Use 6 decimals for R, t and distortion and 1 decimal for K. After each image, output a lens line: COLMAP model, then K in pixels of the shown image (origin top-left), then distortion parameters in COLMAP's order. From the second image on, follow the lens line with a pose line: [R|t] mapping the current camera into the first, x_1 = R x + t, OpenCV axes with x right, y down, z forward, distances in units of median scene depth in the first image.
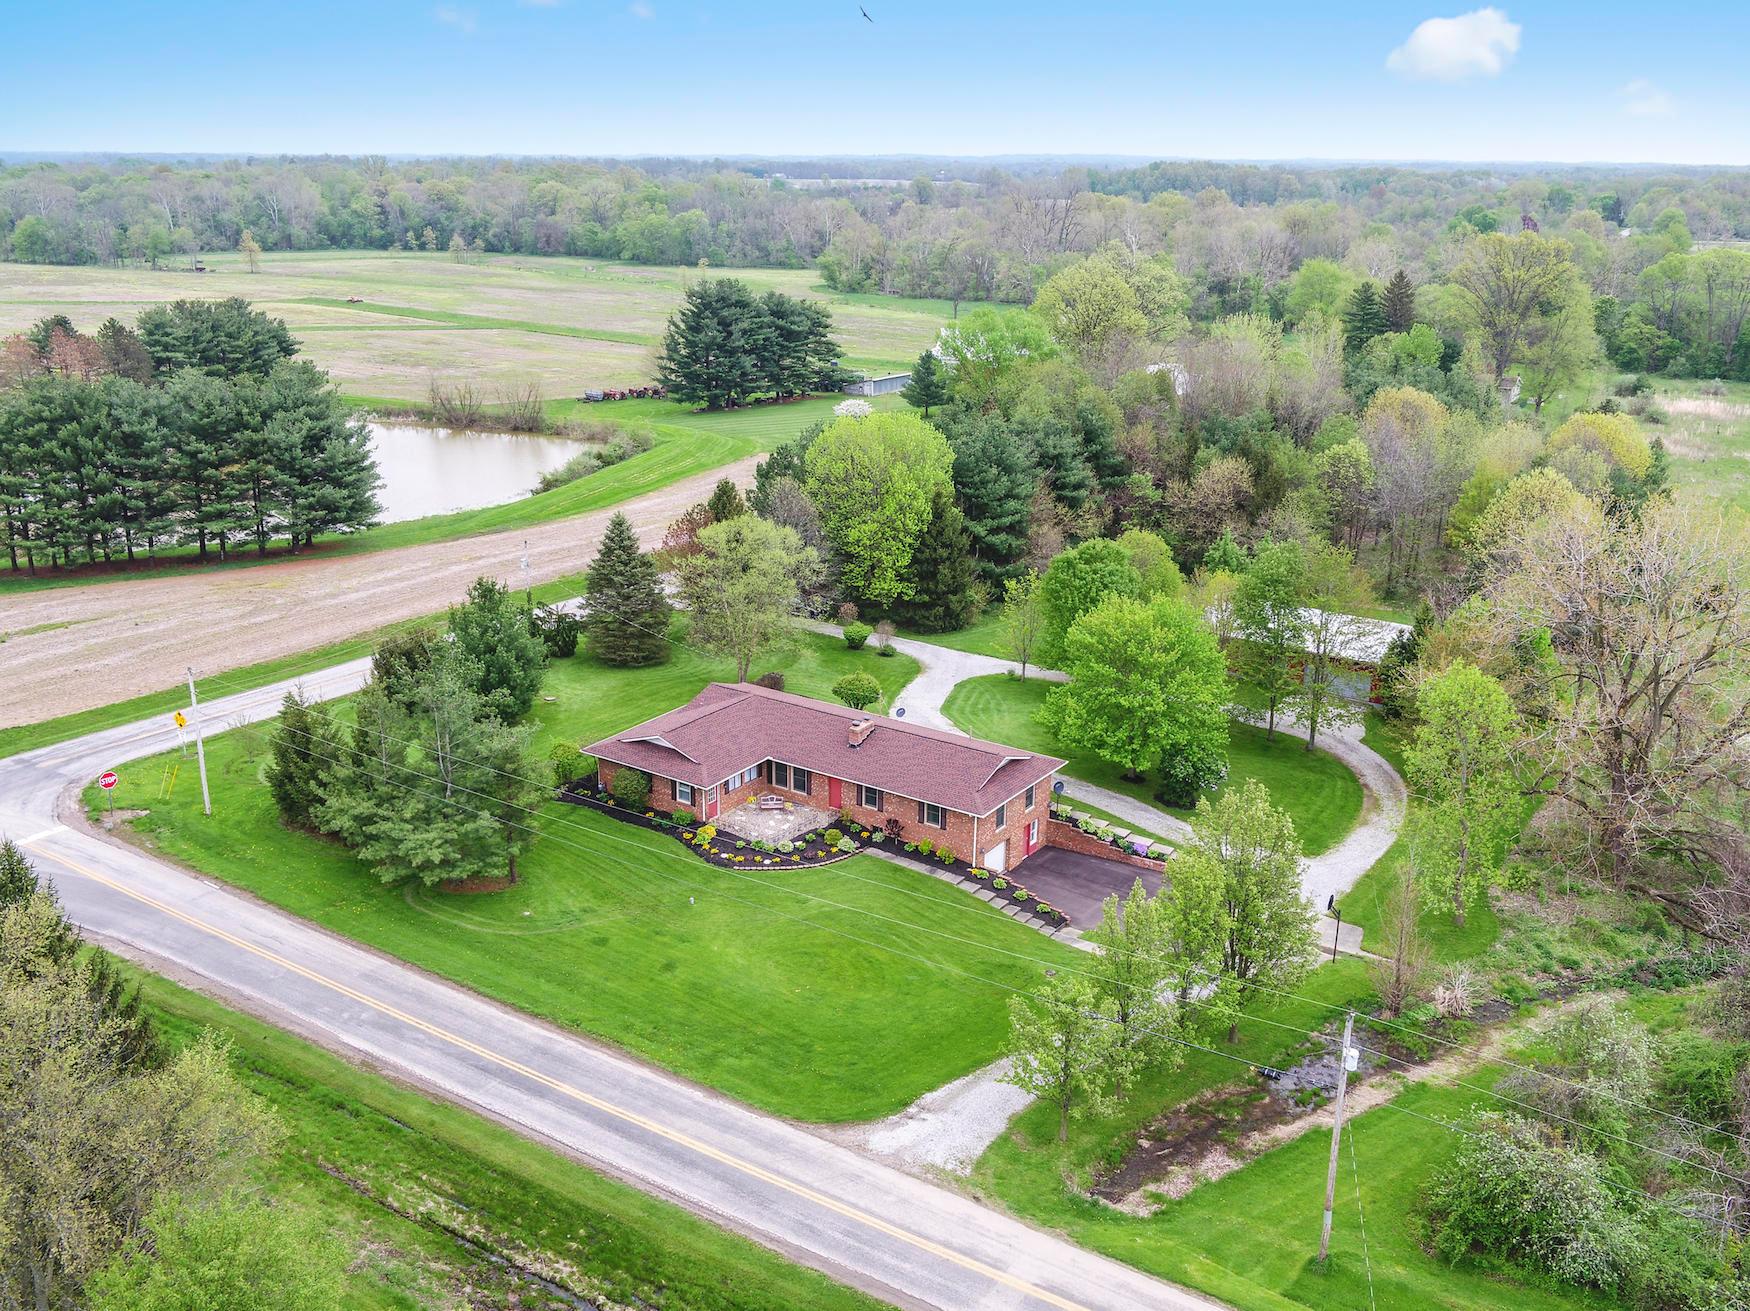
lens RADIAL K [[1504.7, 0, 875.0], [0, 1504.7, 655.5], [0, 0, 1]] dist [0.003809, -0.013822]
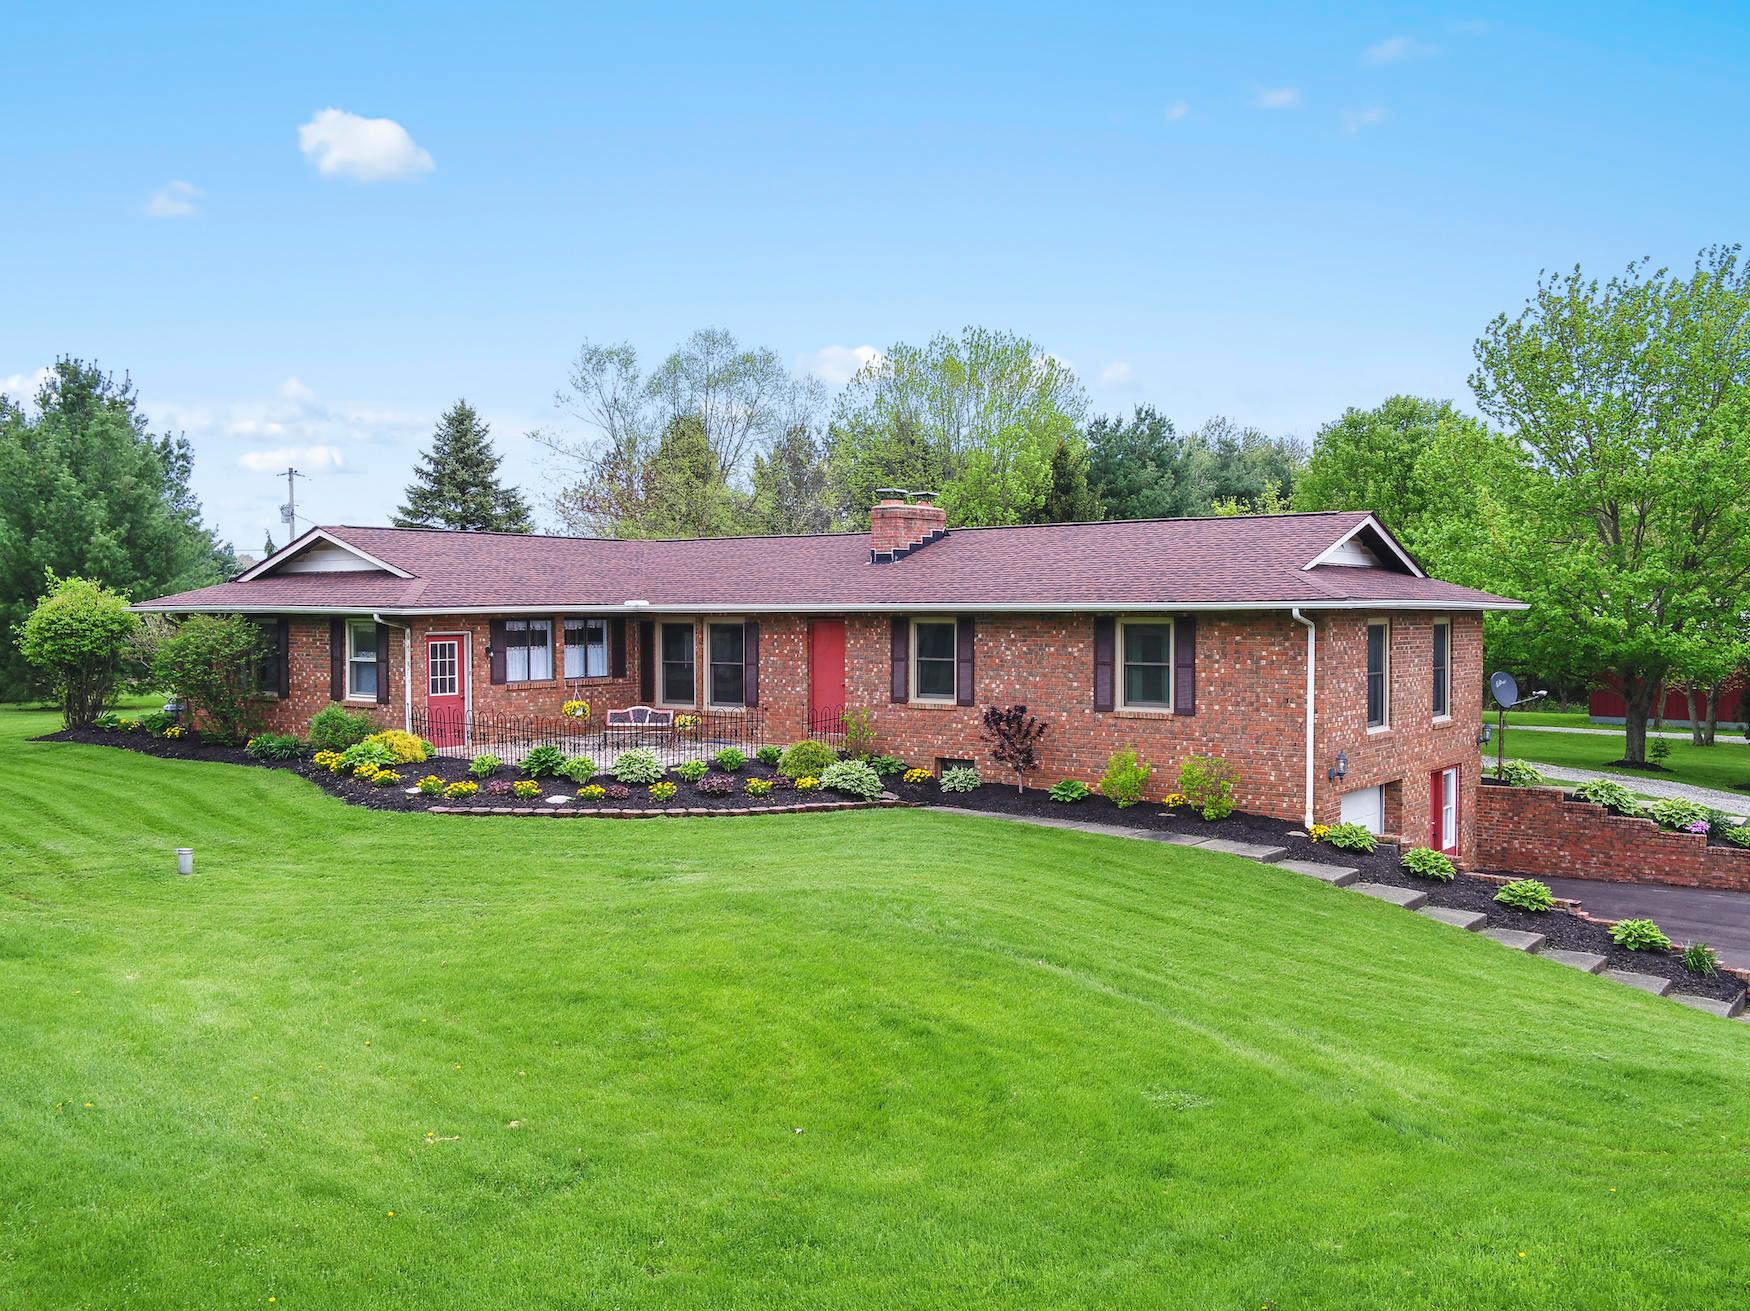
lens RADIAL K [[1504.7, 0, 875.0], [0, 1504.7, 655.5], [0, 0, 1]] dist [0.003809, -0.013822]
pose [[0.998589, -0.009114, -0.052320, 0.000951], [-0.005895, 0.960052, -0.279758, 0.150356], [0.052779, 0.279672, 0.958644, 0.581043]]
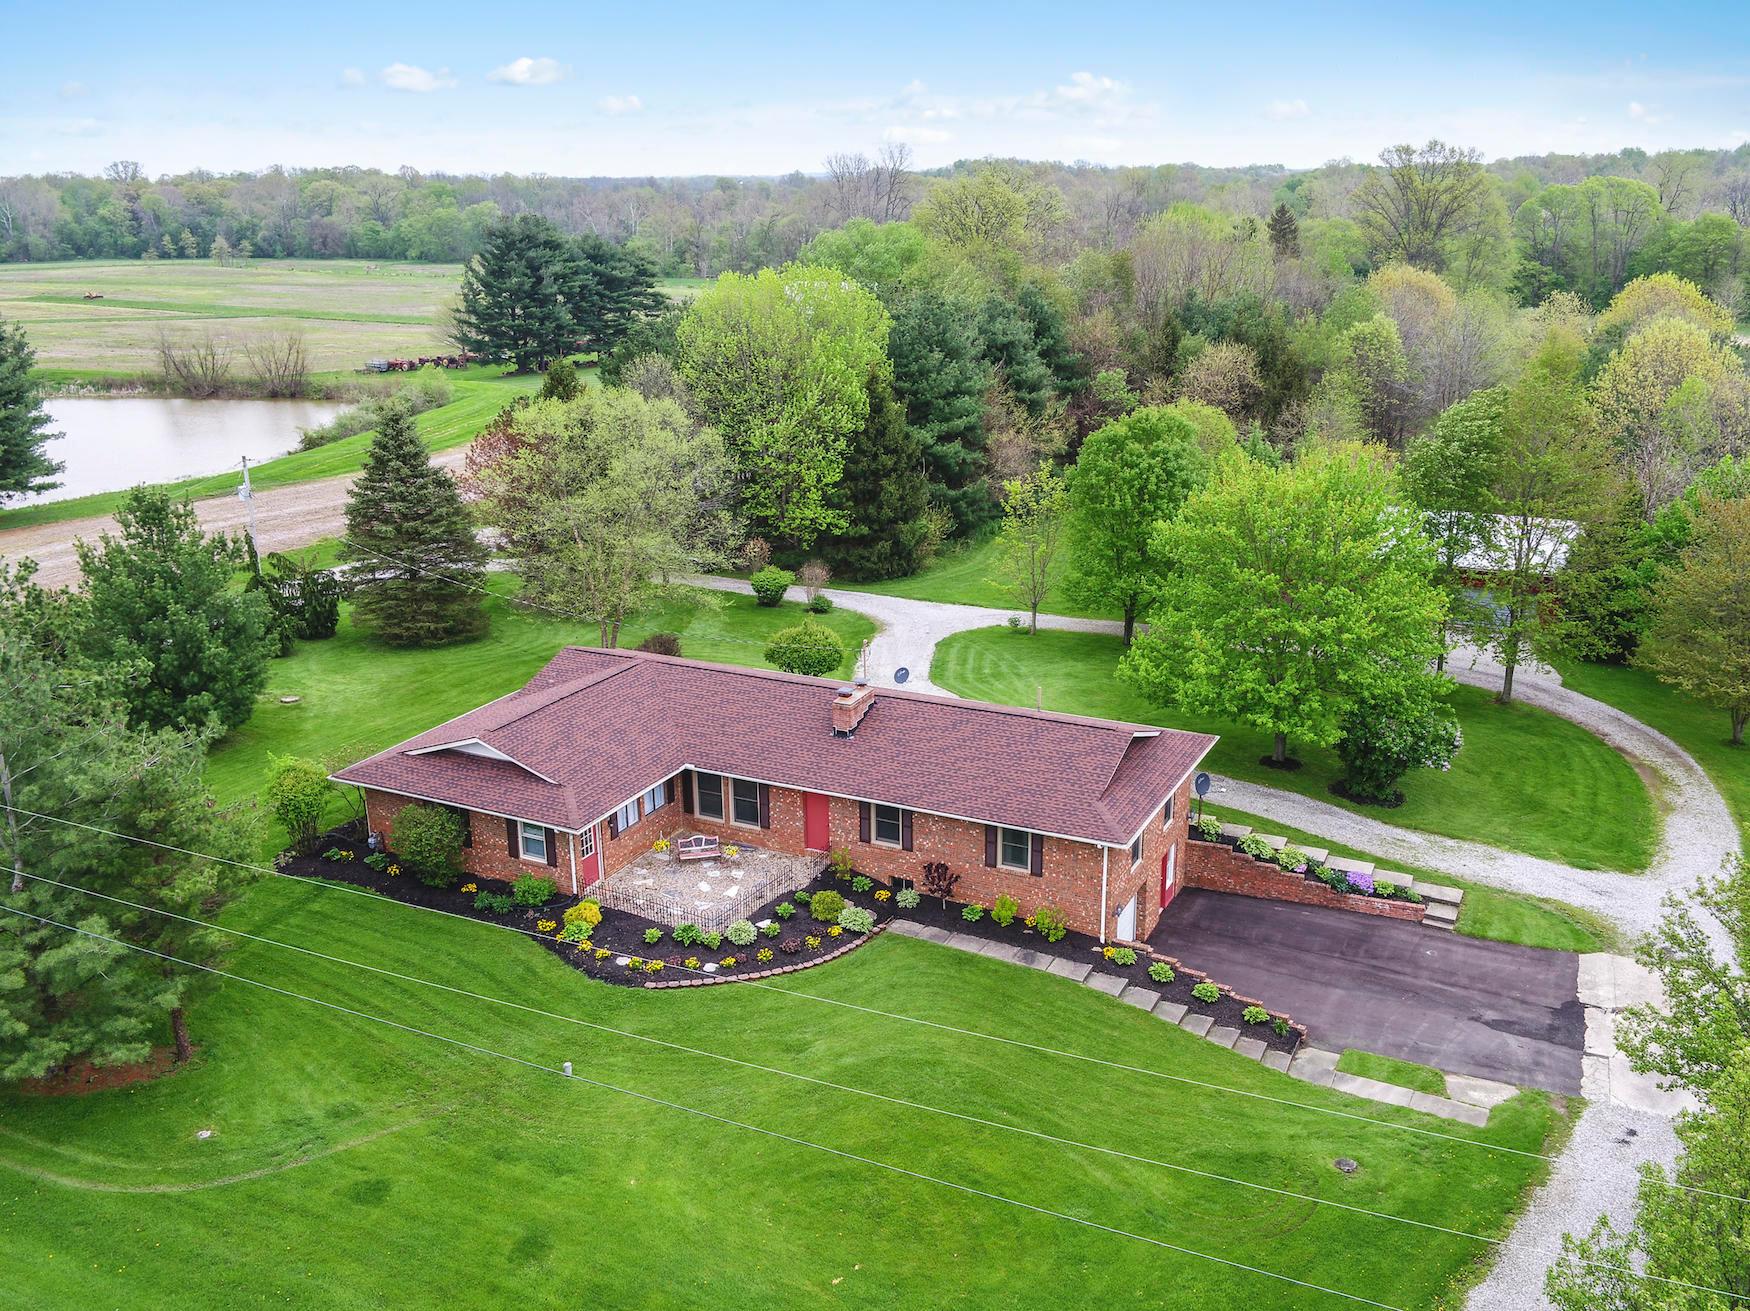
lens RADIAL K [[1504.7, 0, 875.0], [0, 1504.7, 655.5], [0, 0, 1]] dist [0.003809, -0.013822]
pose [[0.991273, -0.059799, 0.117480, -0.055690], [0.061408, 0.998061, -0.010120, 0.032456], [-0.116648, 0.017246, 0.993024, 0.388198]]
